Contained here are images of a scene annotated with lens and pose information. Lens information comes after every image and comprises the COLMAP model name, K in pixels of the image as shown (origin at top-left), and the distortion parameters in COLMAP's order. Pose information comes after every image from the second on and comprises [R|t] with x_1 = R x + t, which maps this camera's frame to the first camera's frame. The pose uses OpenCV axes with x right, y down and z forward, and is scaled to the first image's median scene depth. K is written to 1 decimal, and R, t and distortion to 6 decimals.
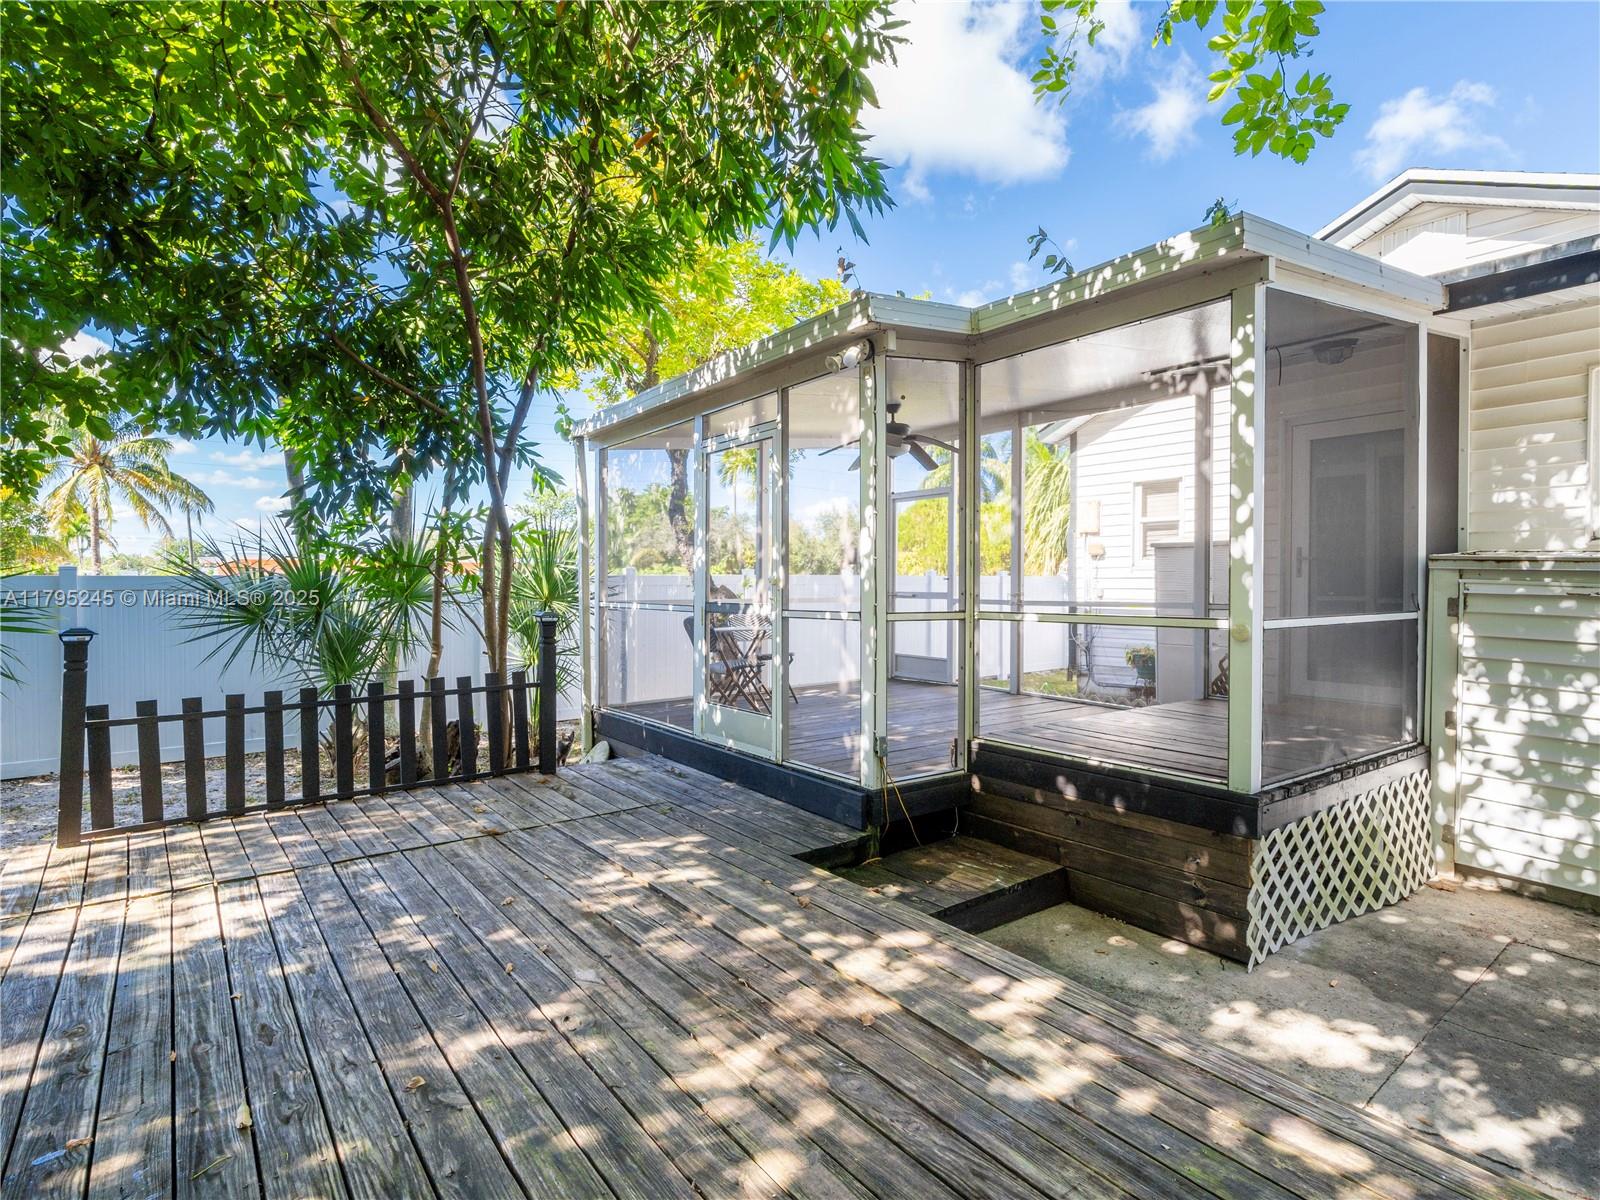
lens RADIAL K [[827.0, 0, 791.1], [0, 827.0, 599.8], [0, 0, 1]] dist [-0.008151, 0.002189]
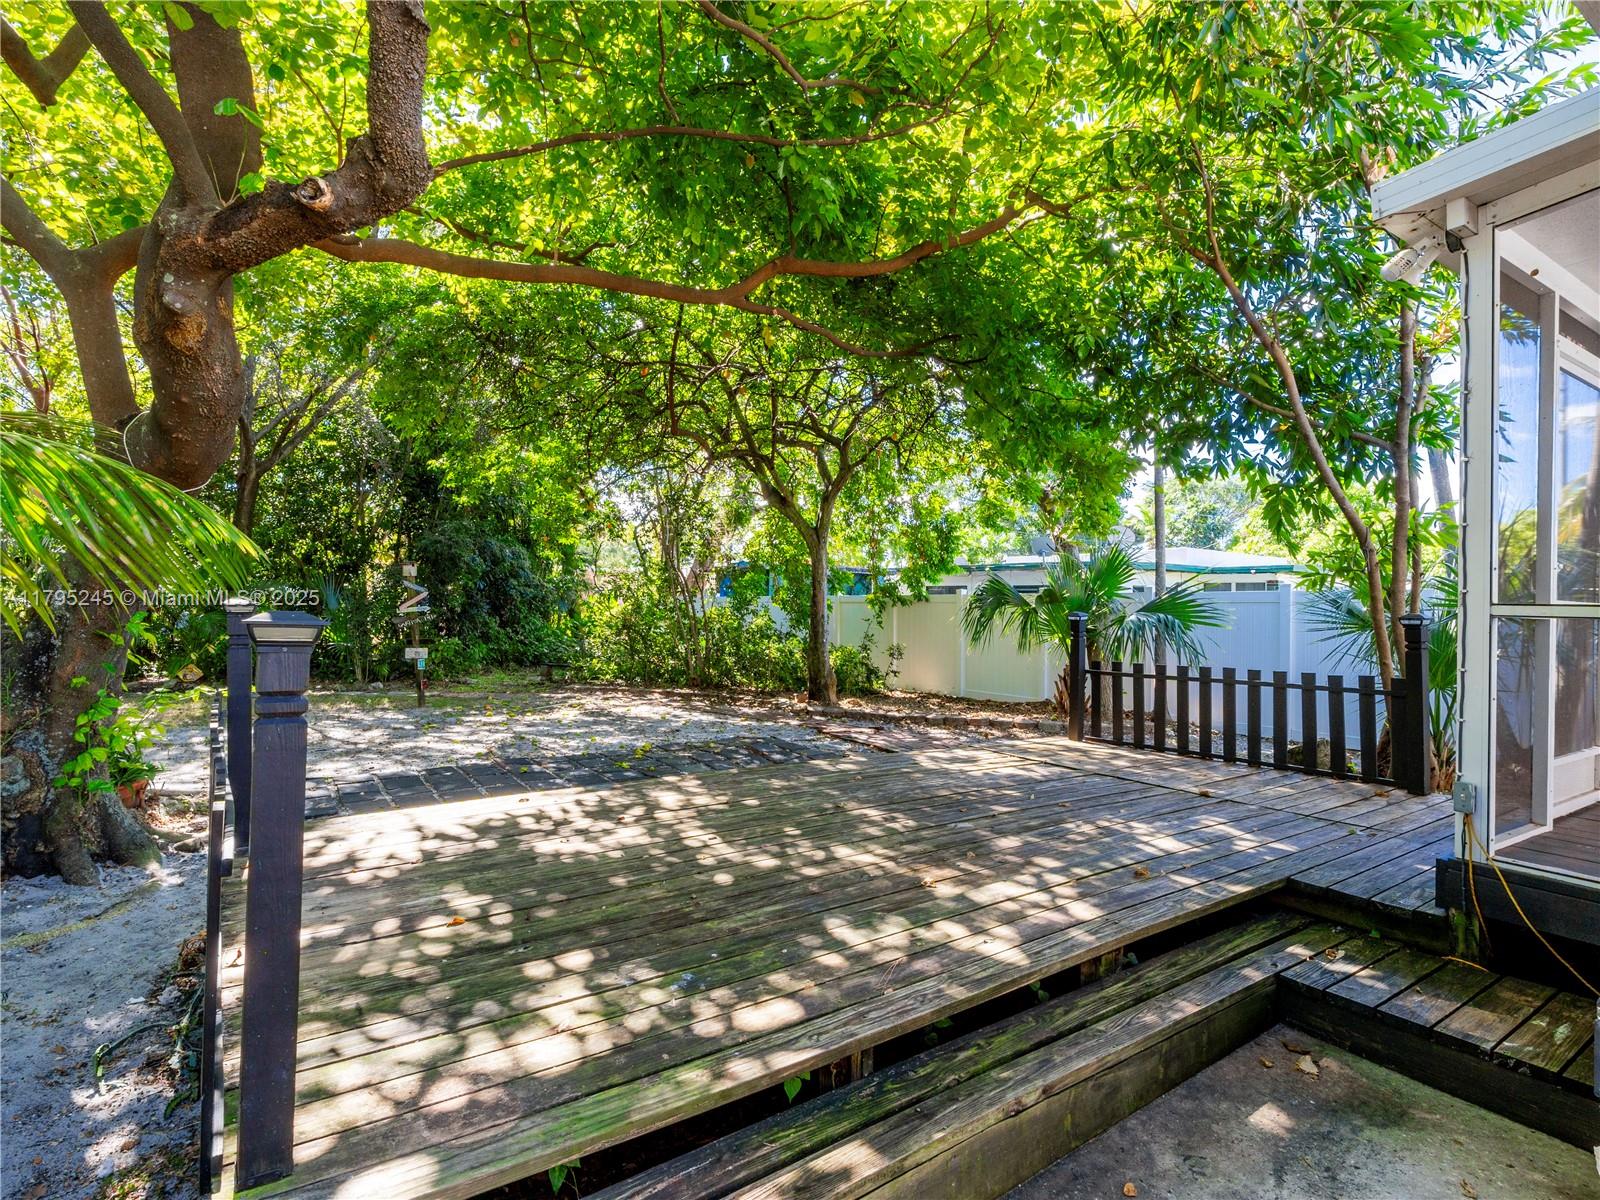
lens RADIAL K [[837.1, 0, 793.2], [0, 837.1, 601.8], [0, 0, 1]] dist [-0.010777, -0.000233]
pose [[-0.044174, 0.001727, -0.999022, 1.022996], [-0.031324, 0.999504, 0.003113, 0.039245], [0.998533, 0.031431, -0.044098, 0.598332]]
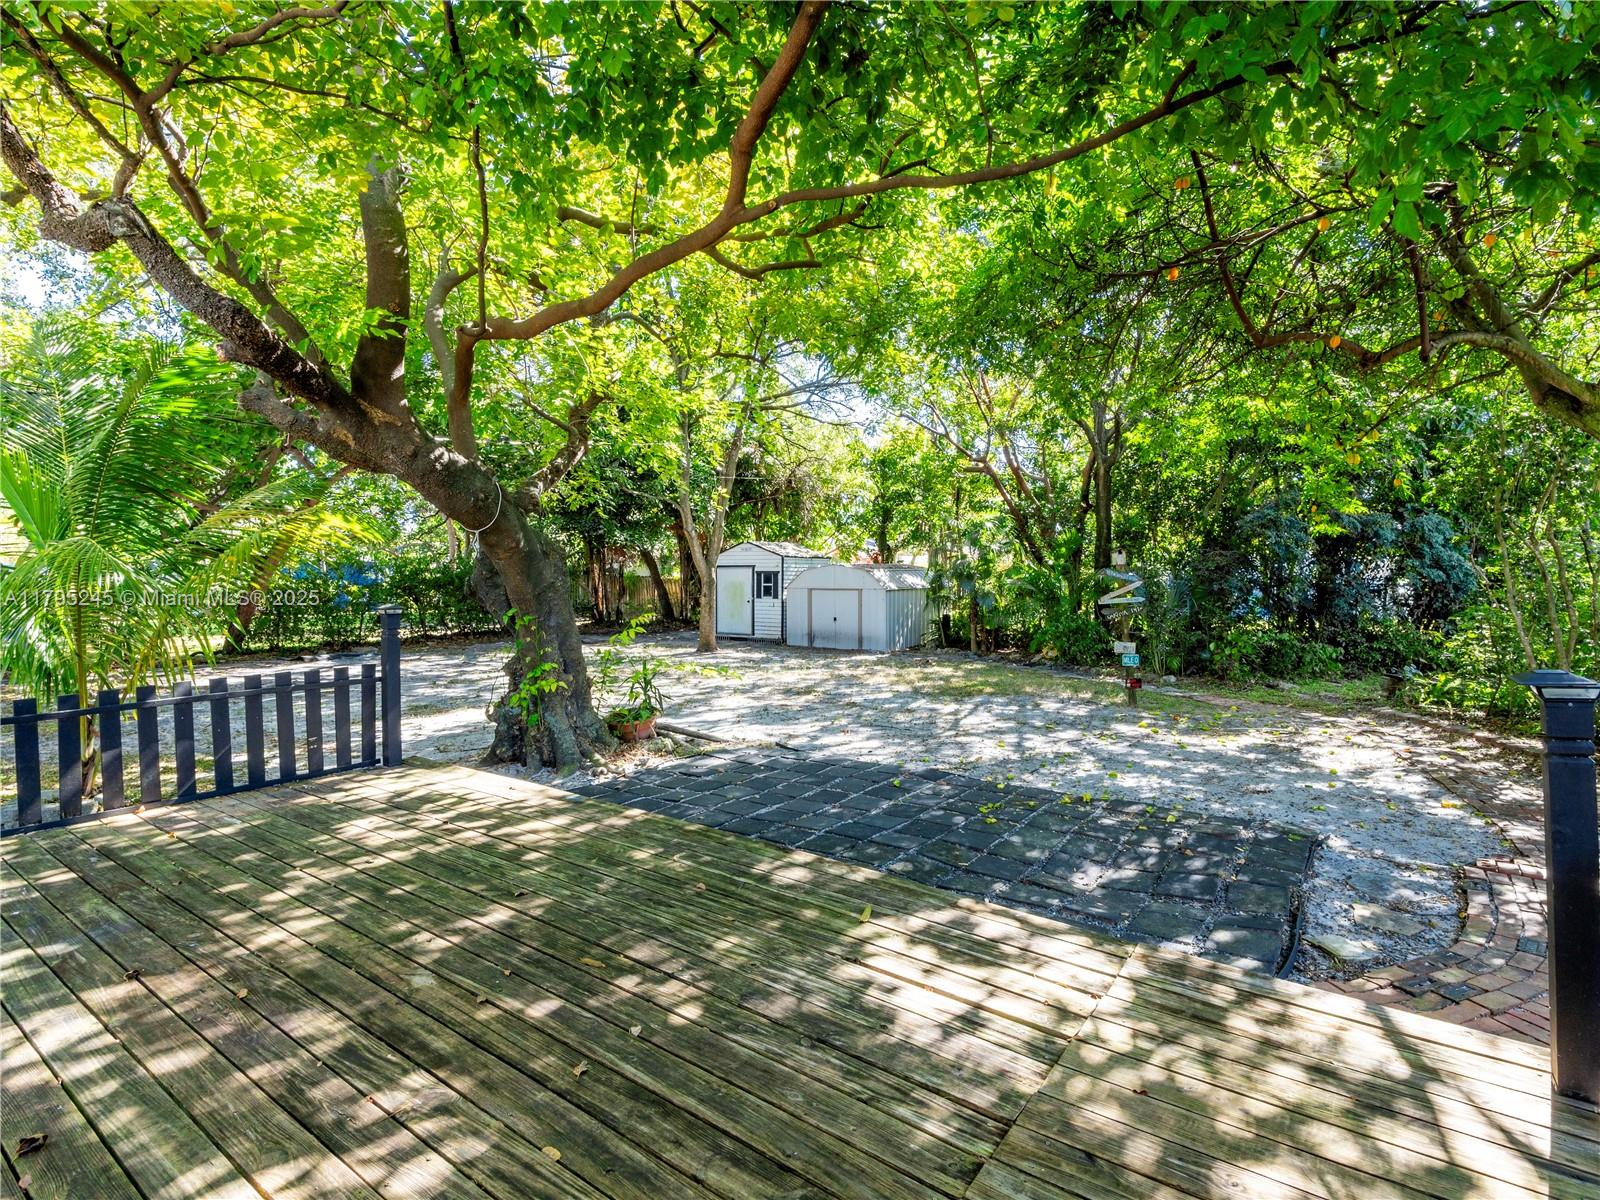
lens RADIAL K [[832.9, 0, 800.0], [0, 832.9, 600.0], [0, 0, 1]] dist [0.001546, -0.000245]
pose [[-0.958195, 0.008336, -0.285996, -0.319312], [-0.007713, 0.998460, 0.054942, -0.041538], [0.286013, 0.054851, -0.956654, 1.626379]]
